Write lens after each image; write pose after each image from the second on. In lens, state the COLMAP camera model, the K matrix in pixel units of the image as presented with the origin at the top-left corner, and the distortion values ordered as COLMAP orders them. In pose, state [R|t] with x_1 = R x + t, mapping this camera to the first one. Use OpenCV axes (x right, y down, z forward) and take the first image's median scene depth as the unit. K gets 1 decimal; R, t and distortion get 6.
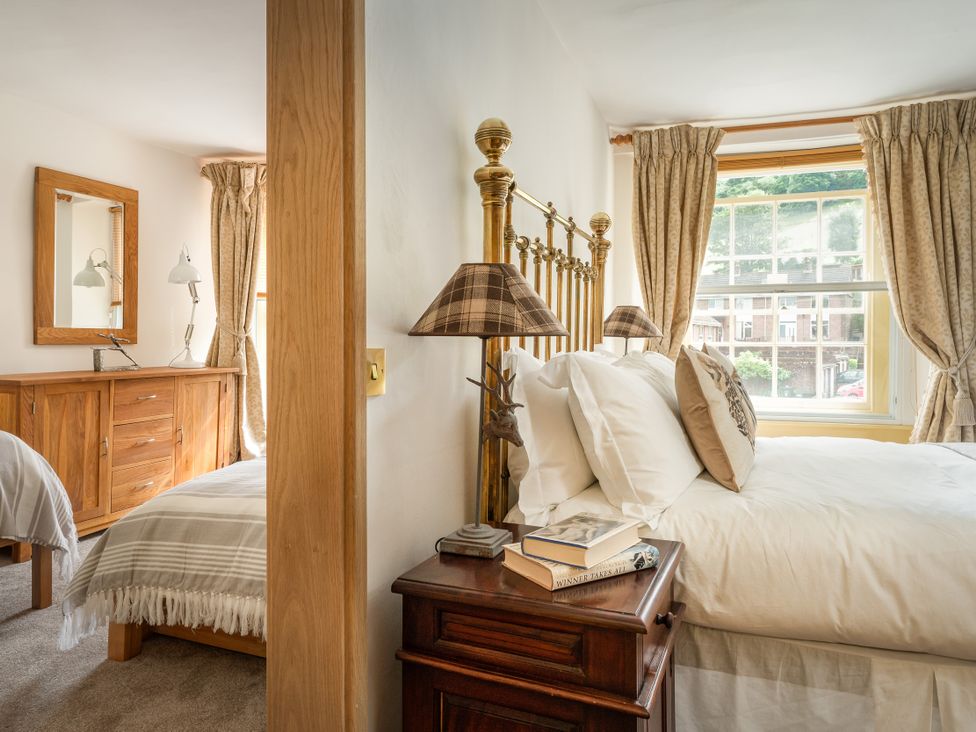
lens RADIAL K [[619.5, 0, 488.0], [0, 619.5, 366.0], [0, 0, 1]] dist [-0.001897, 0.000471]
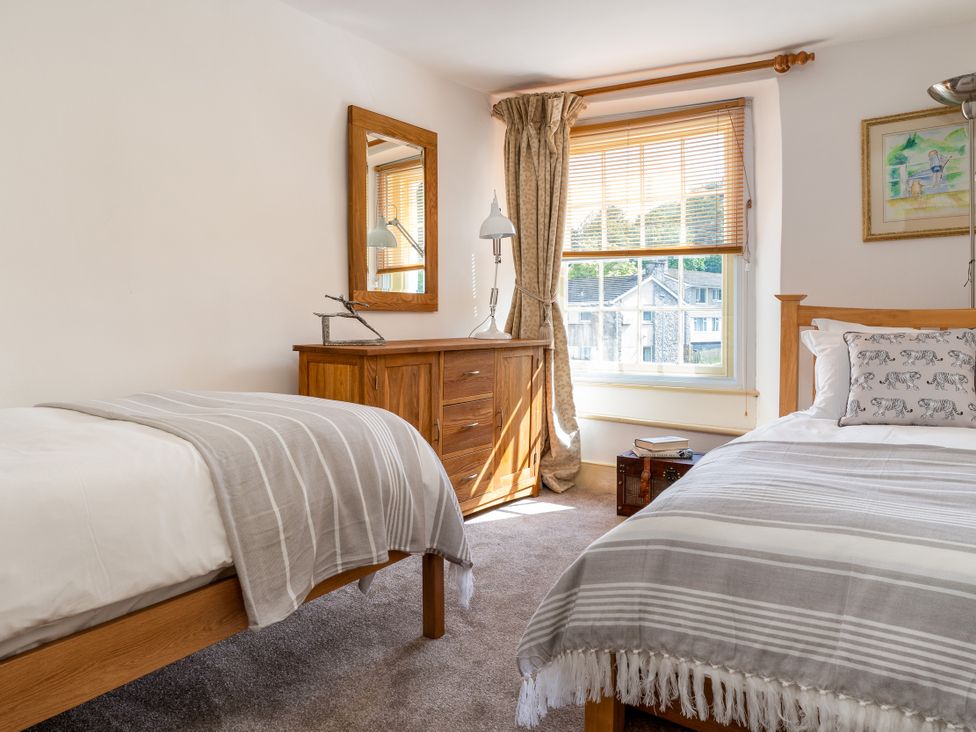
lens RADIAL K [[661.8, 0, 488.0], [0, 661.8, 366.0], [0, 0, 1]] dist [0.003194, -0.001643]
pose [[0.965495, 0.017375, -0.259842, -0.272314], [-0.009827, 0.999492, 0.030319, 0.012859], [0.260237, -0.026719, 0.965175, 0.131703]]
